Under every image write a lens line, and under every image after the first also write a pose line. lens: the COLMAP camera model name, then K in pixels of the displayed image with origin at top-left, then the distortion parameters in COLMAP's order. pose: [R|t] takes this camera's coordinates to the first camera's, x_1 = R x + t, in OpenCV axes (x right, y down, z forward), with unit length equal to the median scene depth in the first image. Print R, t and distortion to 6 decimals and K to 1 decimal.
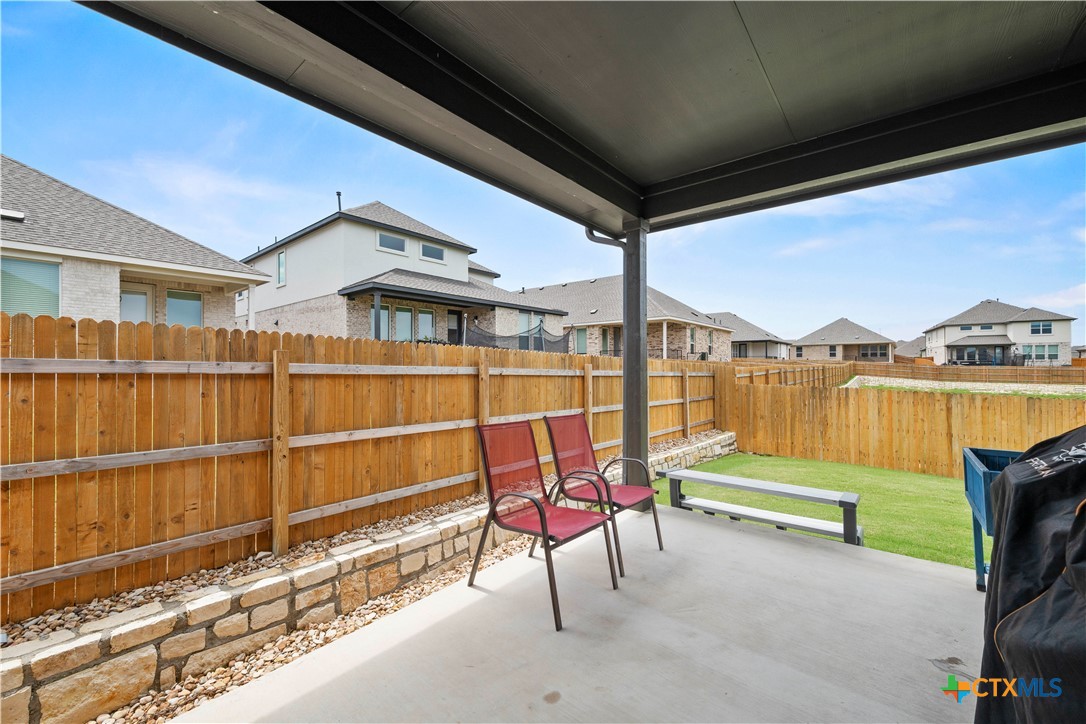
lens RADIAL K [[428.8, 0, 552.2], [0, 428.8, 360.9], [0, 0, 1]] dist [0.001231, -0.000372]
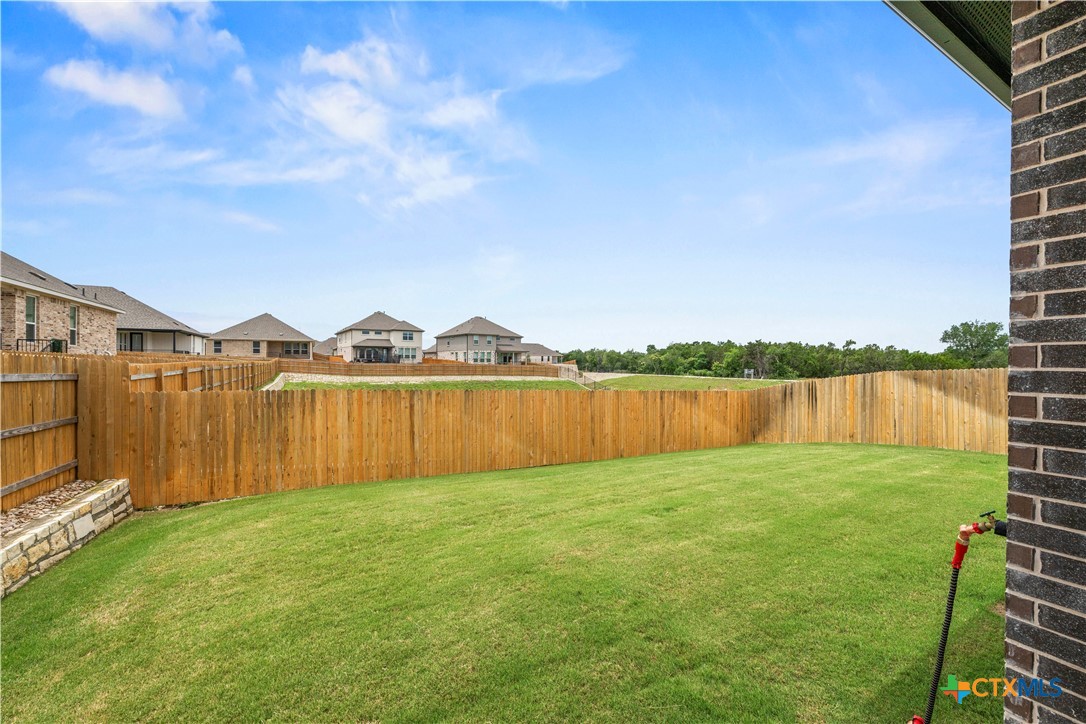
lens RADIAL K [[428.8, 0, 546.1], [0, 428.8, 363.9], [0, 0, 1]] dist [0.001231, -0.000372]
pose [[0.378083, -0.000367, 0.925772, 0.049690], [-0.012091, 0.999913, 0.005334, 0.002693], [-0.925693, -0.013210, 0.378046, 0.123591]]
